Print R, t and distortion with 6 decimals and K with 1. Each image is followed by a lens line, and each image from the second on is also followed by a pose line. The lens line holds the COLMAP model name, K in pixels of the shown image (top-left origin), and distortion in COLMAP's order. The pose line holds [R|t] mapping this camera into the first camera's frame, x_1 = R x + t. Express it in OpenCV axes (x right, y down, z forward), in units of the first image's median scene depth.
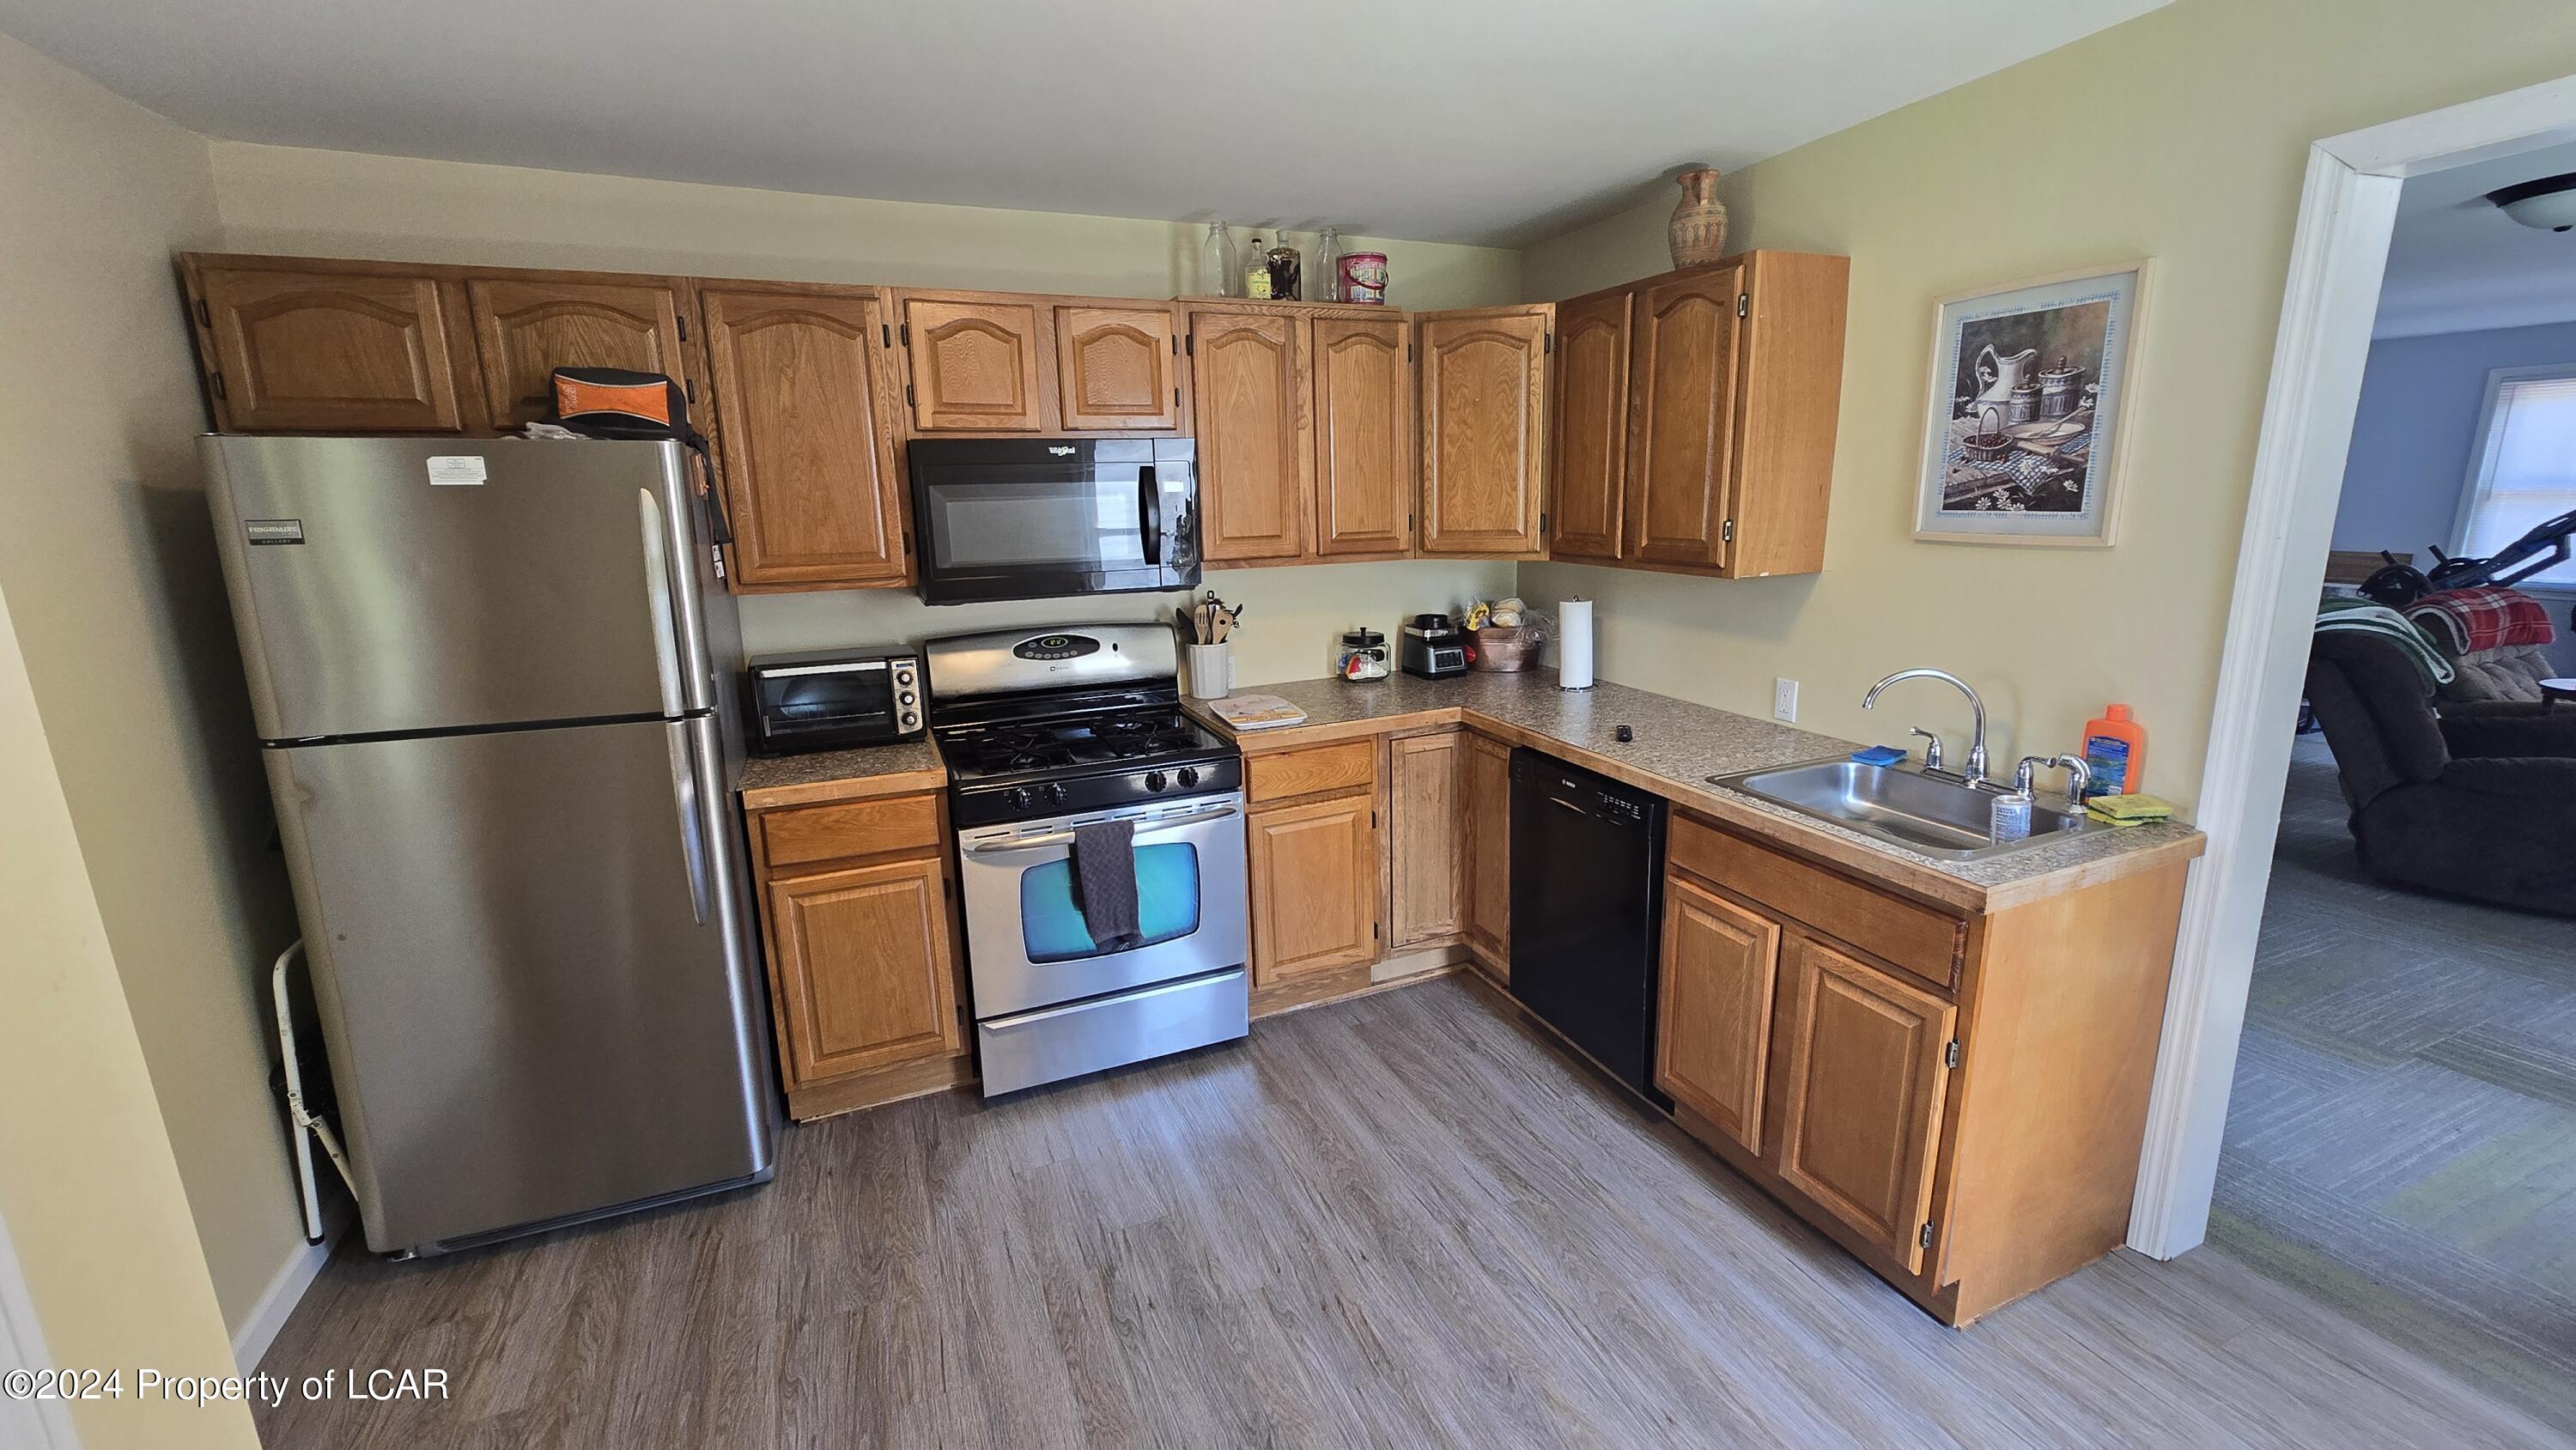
lens RADIAL K [[1056.5, 0, 1291.4], [0, 1056.5, 724.9], [0, 0, 1]] dist [-0.002212, 0.000395]
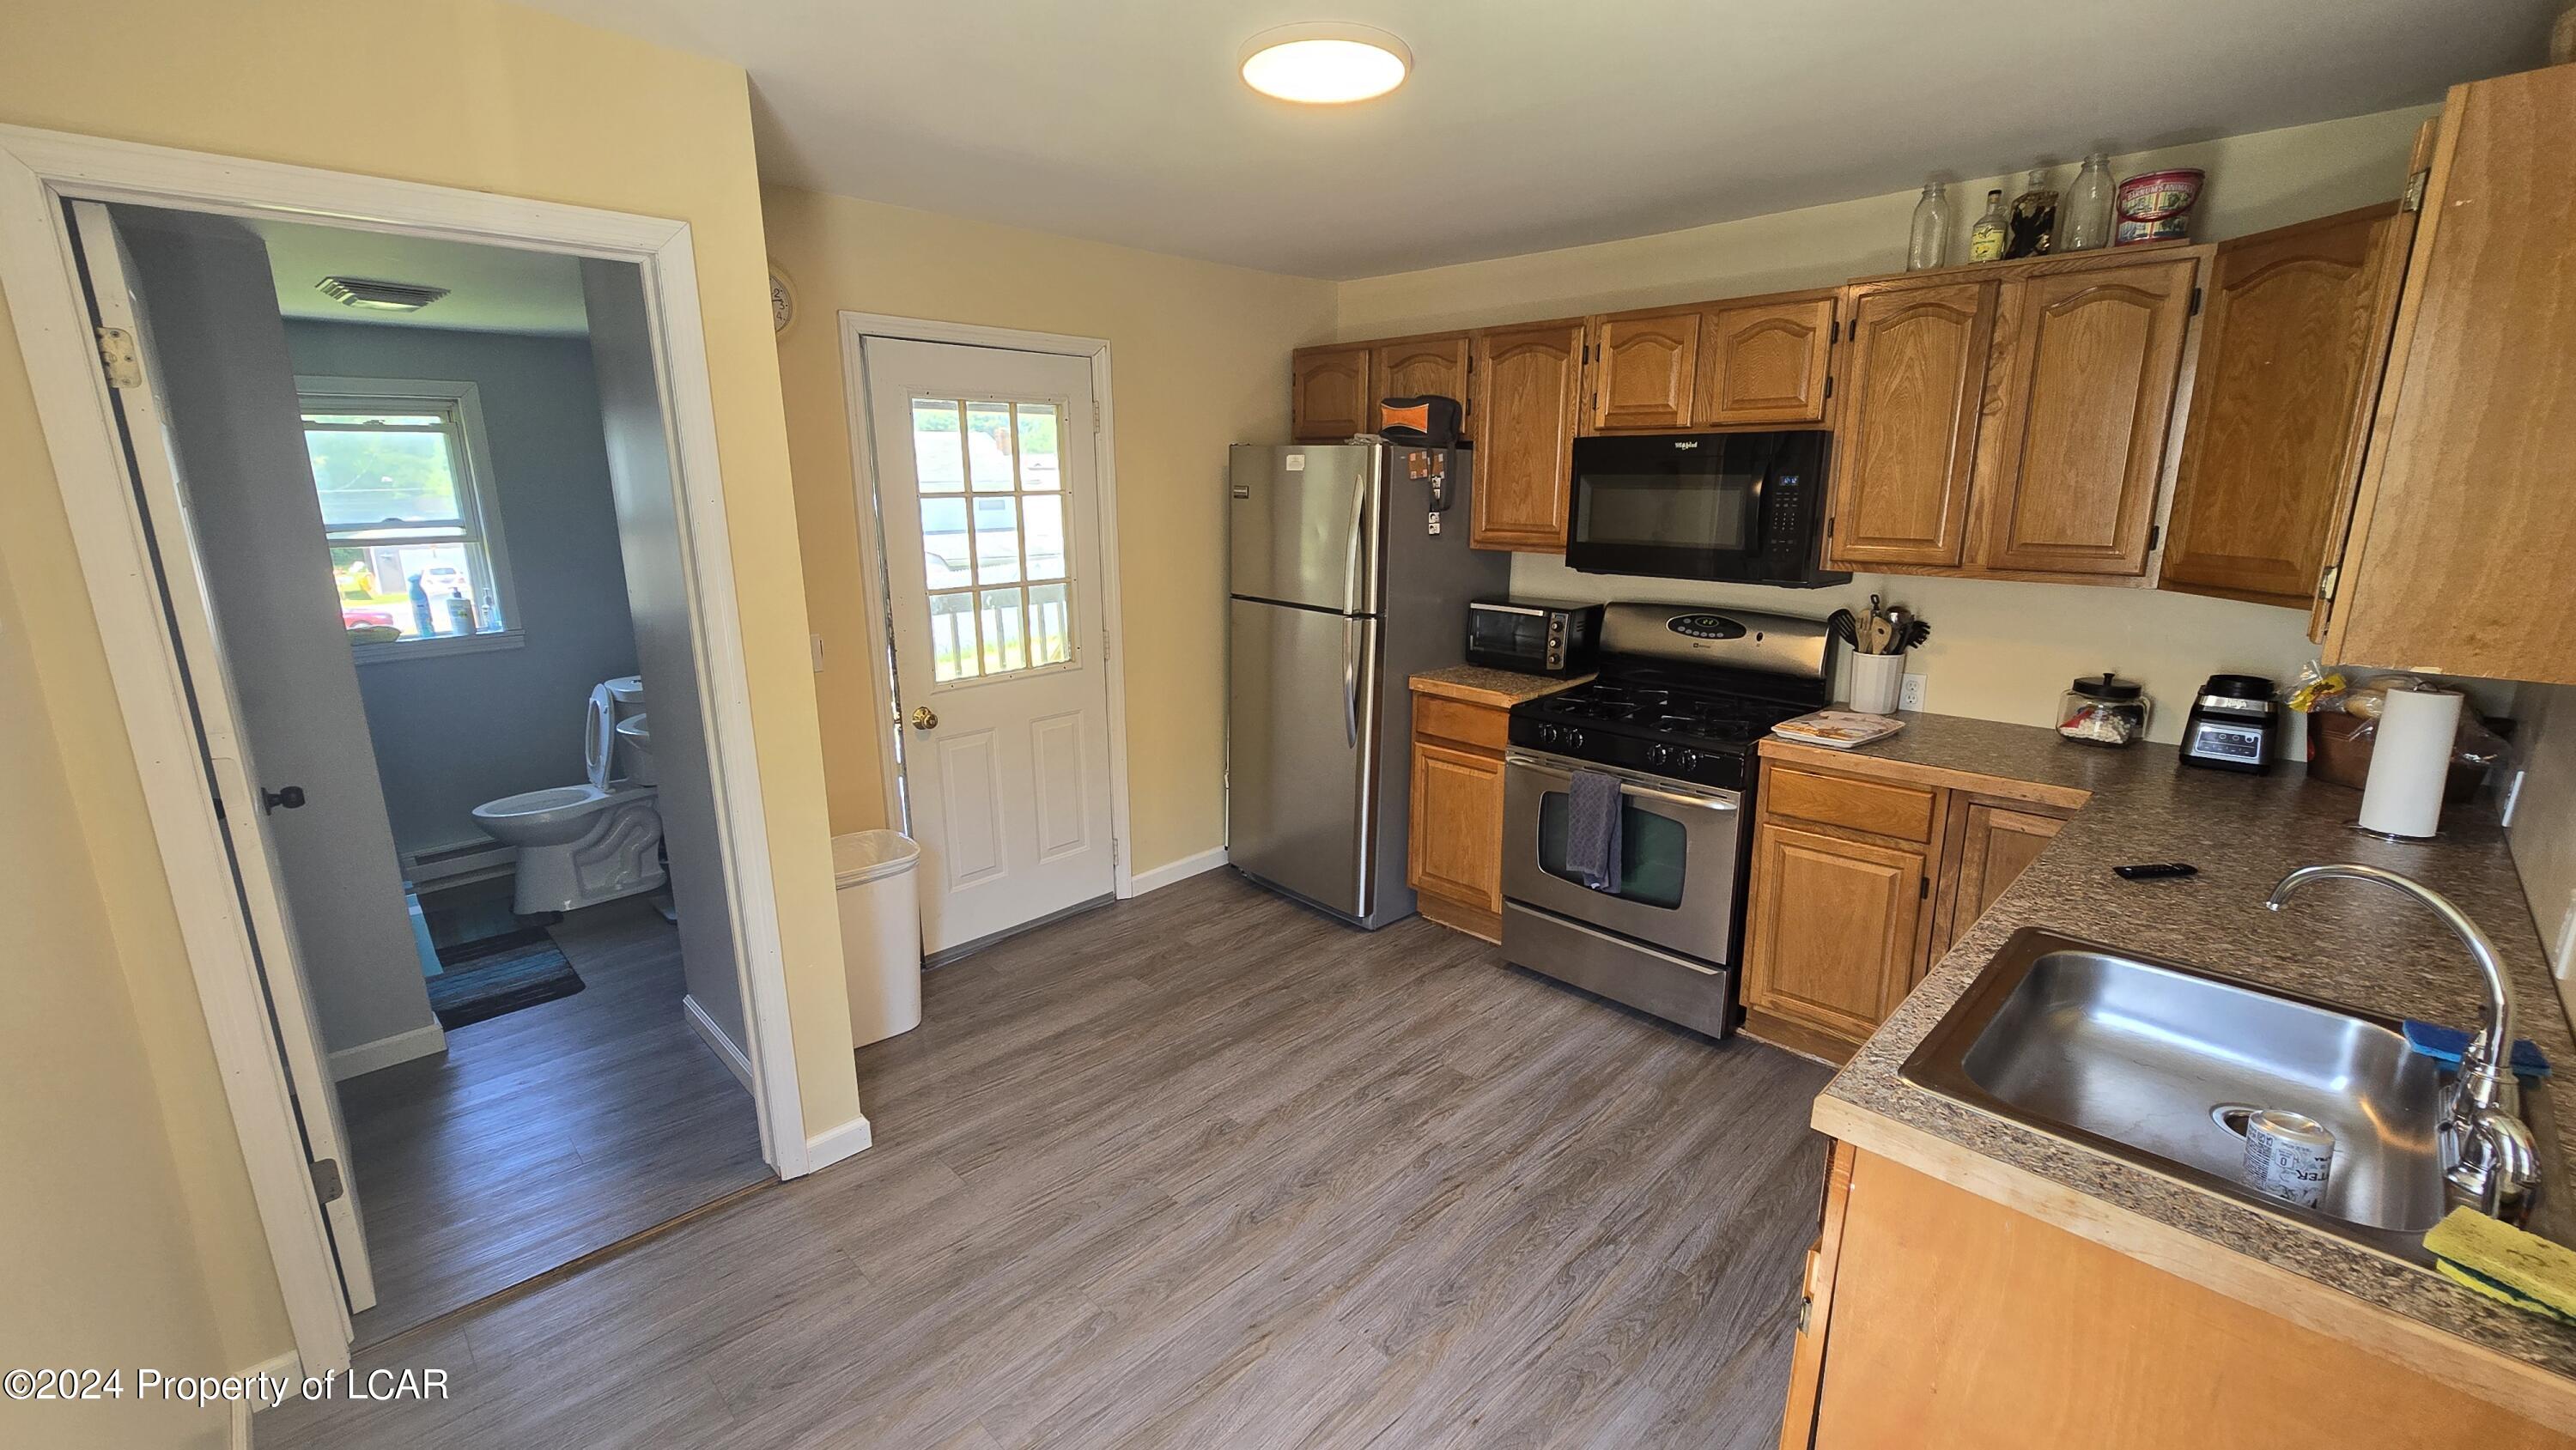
lens RADIAL K [[1056.5, 0, 1312.3], [0, 1056.5, 725.1], [0, 0, 1]] dist [-0.002212, 0.000395]
pose [[0.373706, 0.236351, -0.896929, 0.749289], [-0.209279, 0.963541, 0.166708, -0.087504], [0.903629, 0.125409, 0.409545, 0.254990]]
